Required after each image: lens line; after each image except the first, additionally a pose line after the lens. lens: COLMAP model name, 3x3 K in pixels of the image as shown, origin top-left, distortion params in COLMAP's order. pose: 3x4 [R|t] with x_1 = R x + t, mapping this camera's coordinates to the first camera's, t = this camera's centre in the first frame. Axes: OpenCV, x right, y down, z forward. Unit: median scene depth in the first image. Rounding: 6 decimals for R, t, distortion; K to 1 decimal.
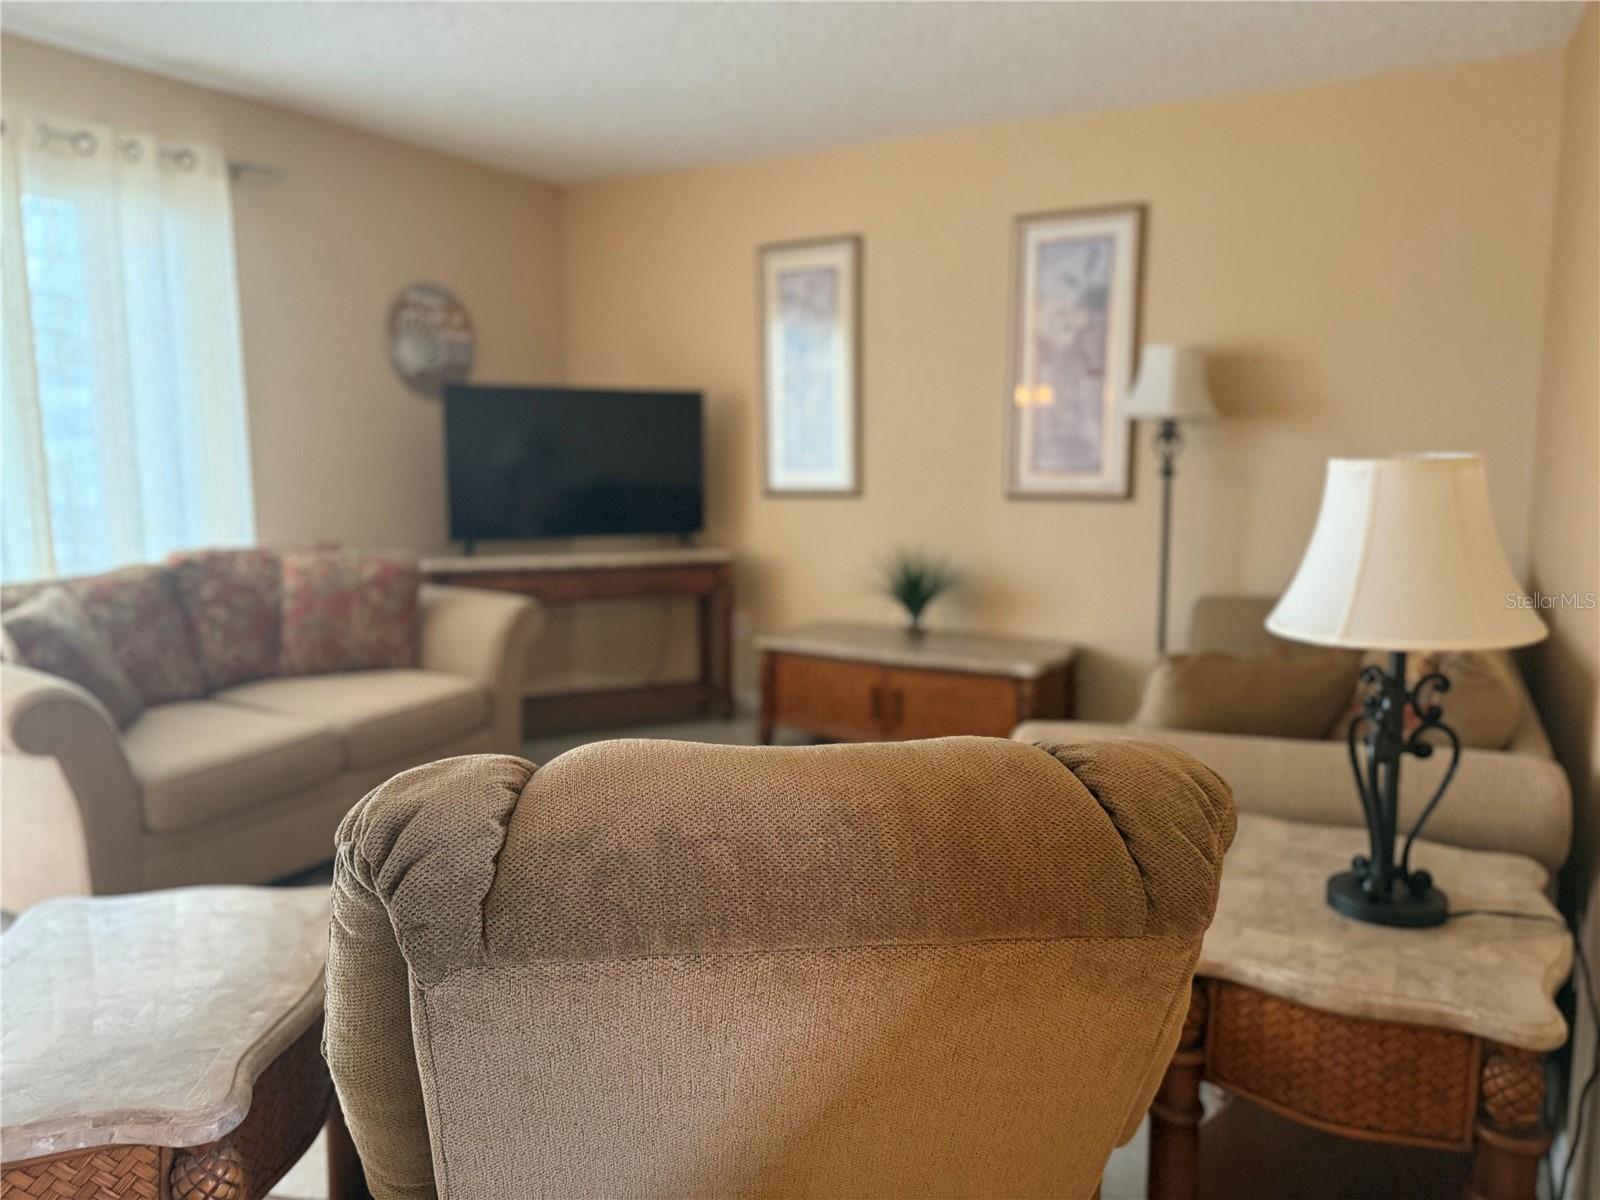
lens RADIAL K [[1120.8, 0, 802.2], [0, 1120.8, 606.7], [0, 0, 1]] dist [0.008394, -0.026940]
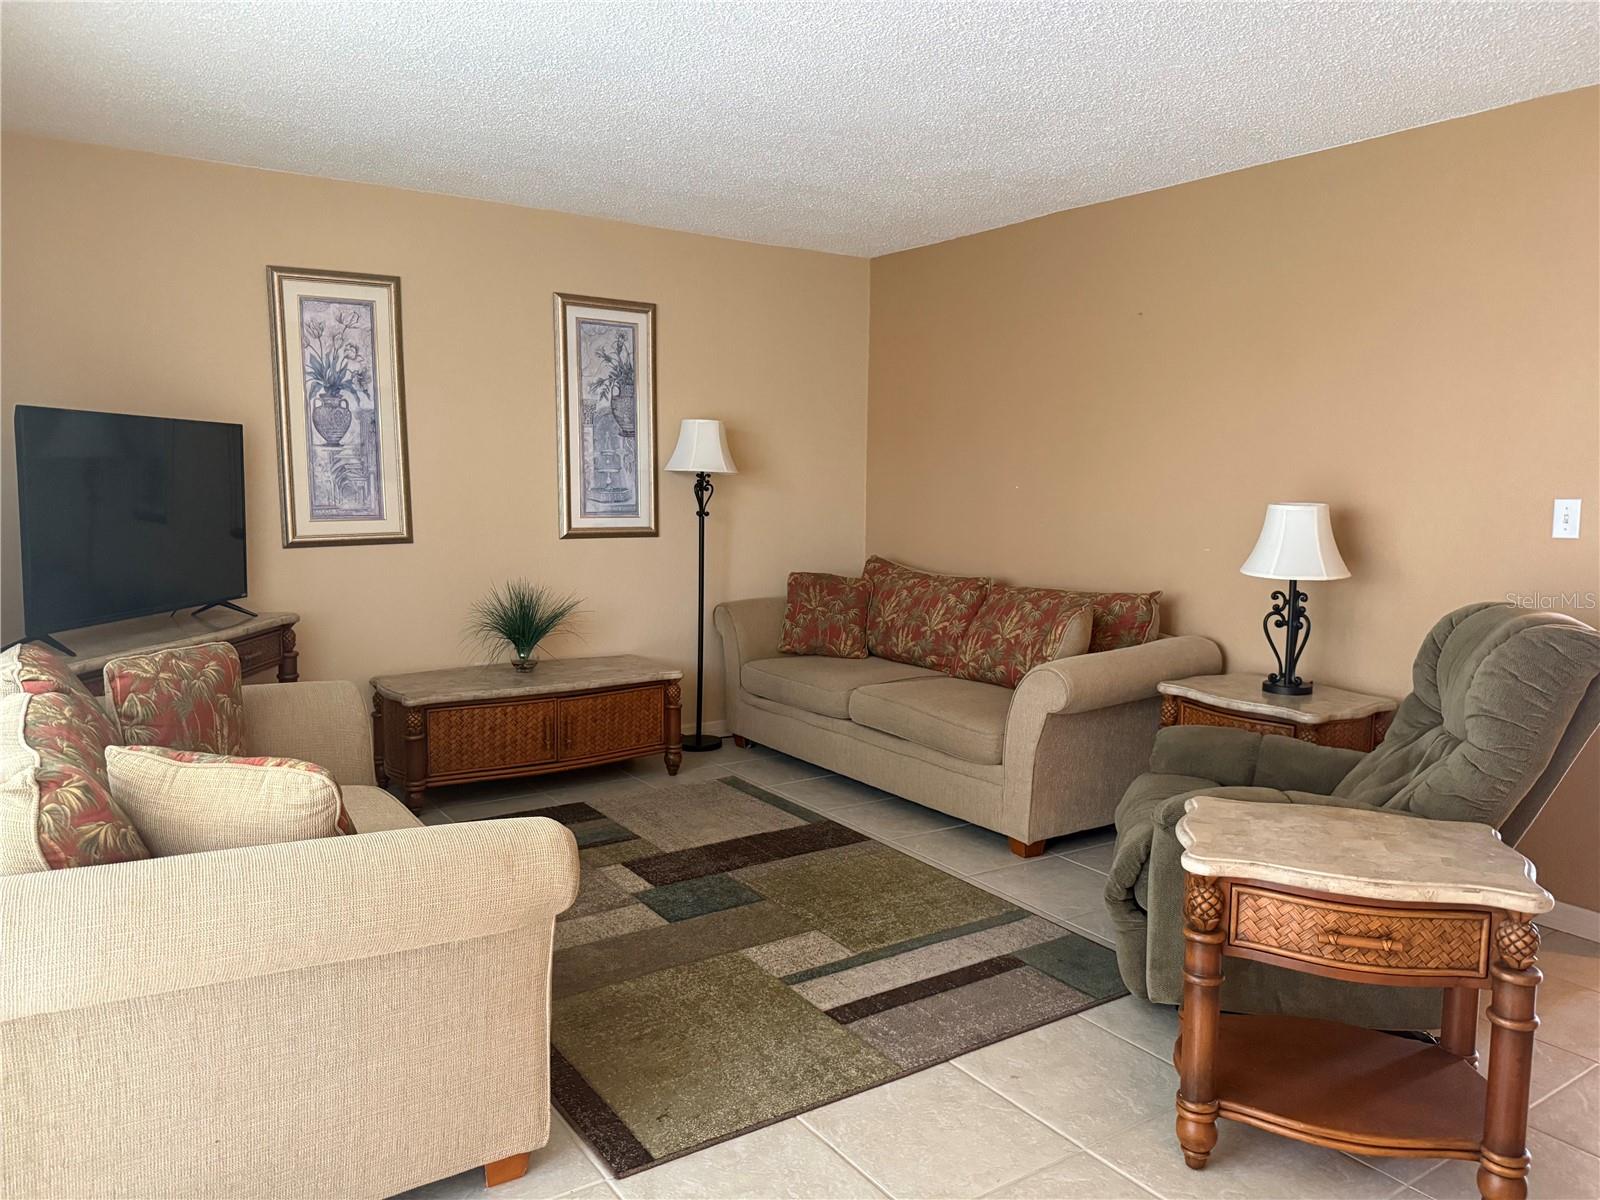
lens RADIAL K [[1120.8, 0, 792.4], [0, 1120.8, 629.4], [0, 0, 1]] dist [0.008394, -0.026940]
pose [[0.414314, -0.106534, 0.903878, -1.568171], [0.110488, 0.991668, 0.066236, -0.112664], [-0.903403, 0.072425, 0.422632, 0.647432]]
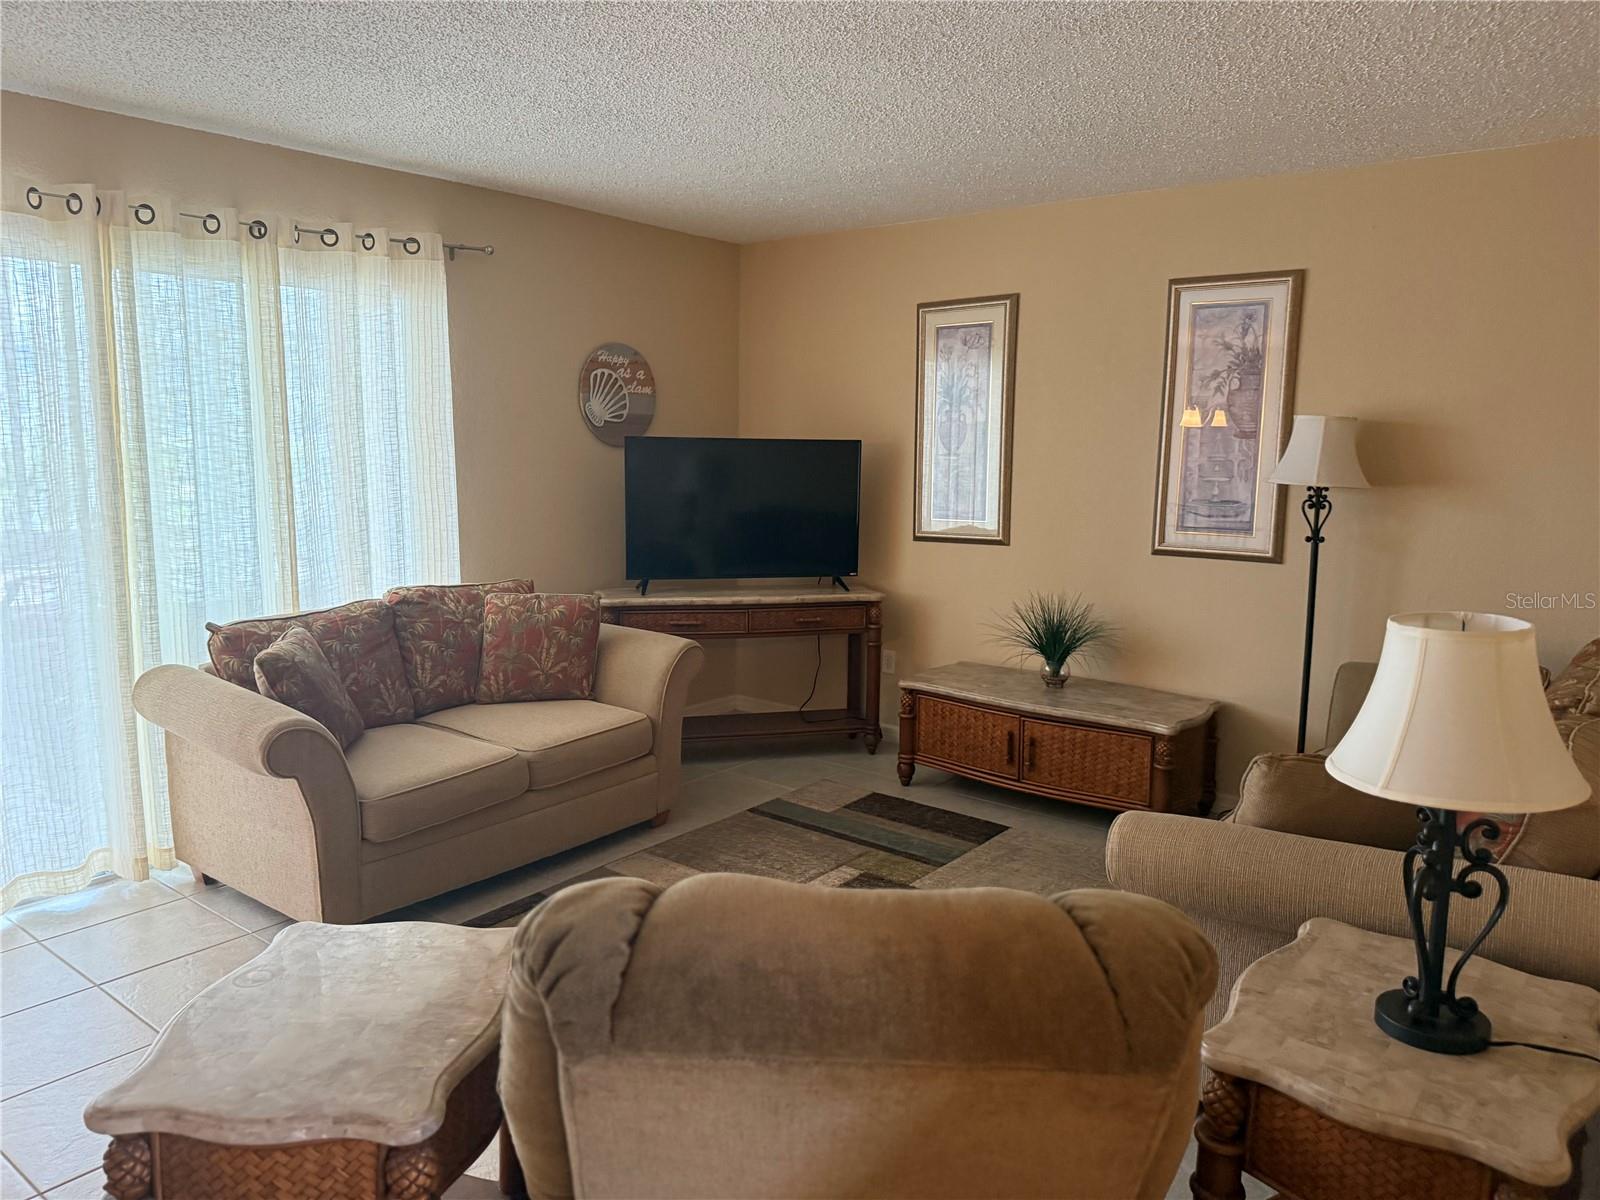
lens RADIAL K [[1120.8, 0, 798.4], [0, 1120.8, 611.2], [0, 0, 1]] dist [0.008394, -0.026940]
pose [[0.986923, 0.037786, -0.156702, 0.054151], [-0.035941, 0.999247, 0.014590, -0.098987], [0.157136, -0.008767, 0.987538, -0.123453]]
